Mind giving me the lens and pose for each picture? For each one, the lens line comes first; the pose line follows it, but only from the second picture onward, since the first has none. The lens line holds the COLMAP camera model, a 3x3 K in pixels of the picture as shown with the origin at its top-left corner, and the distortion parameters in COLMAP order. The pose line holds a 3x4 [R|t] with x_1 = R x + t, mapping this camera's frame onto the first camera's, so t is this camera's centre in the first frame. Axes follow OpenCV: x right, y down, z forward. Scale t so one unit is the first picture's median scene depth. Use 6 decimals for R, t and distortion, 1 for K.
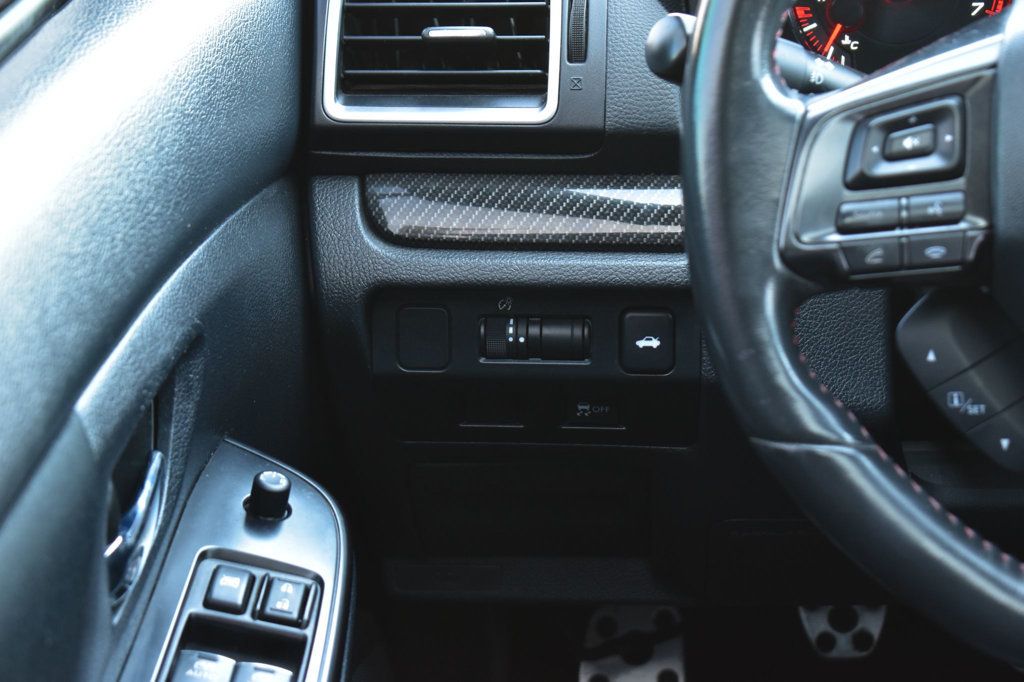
lens RADIAL K [[2349.4, 0, 510.8], [0, 2349.4, 339.5], [0, 0, 1]] dist [0.064551, 0.000000]
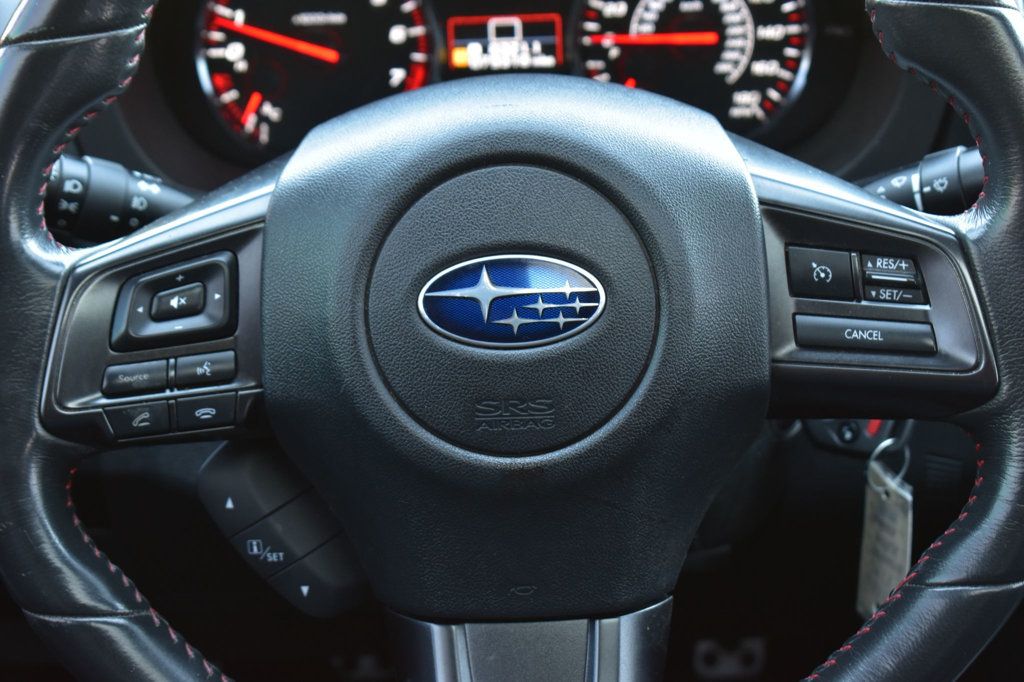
lens RADIAL K [[2349.4, 0, 510.0], [0, 2349.4, 337.9], [0, 0, 1]] dist [0.064551, 0.000000]
pose [[0.997078, -0.022764, 0.072926, 0.225883], [0.018135, 0.997816, 0.063518, -0.122672], [-0.074212, -0.062010, 0.995313, 0.018303]]
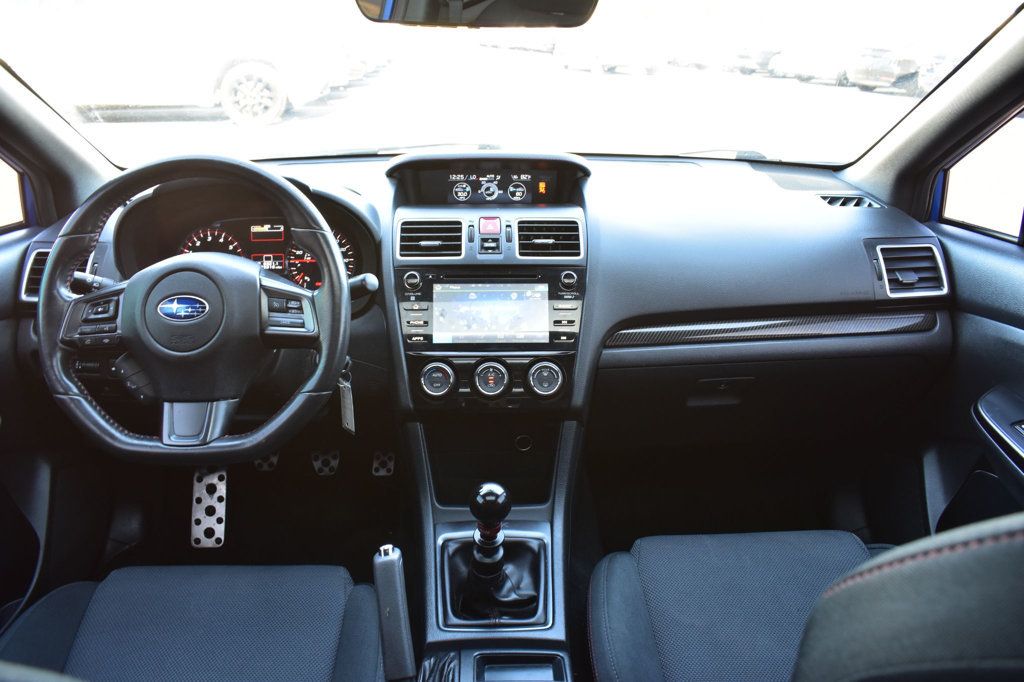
lens RADIAL K [[803.5, 0, 506.2], [0, 803.5, 338.9], [0, 0, 1]] dist [-0.093724, 0.014538]
pose [[0.996530, 0.010433, 0.082573, 0.645526], [-0.006281, 0.998710, -0.050382, 0.014270], [-0.082992, 0.049689, 0.995311, -0.196155]]
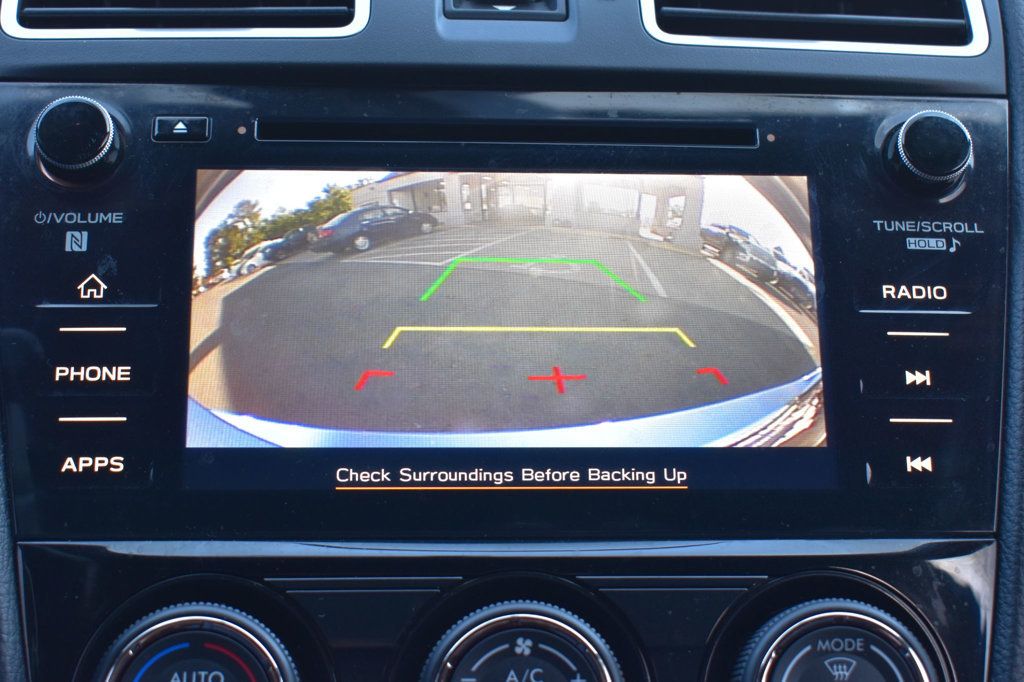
lens RADIAL K [[1601.5, 0, 513.1], [0, 1601.5, 339.8], [0, 0, 1]] dist [-0.000276, 0.000000]
pose [[0.991362, 0.026407, 0.128465, 0.668518], [-0.002653, 0.983358, -0.181661, -0.004212], [-0.131124, 0.179751, 0.974934, 0.662913]]
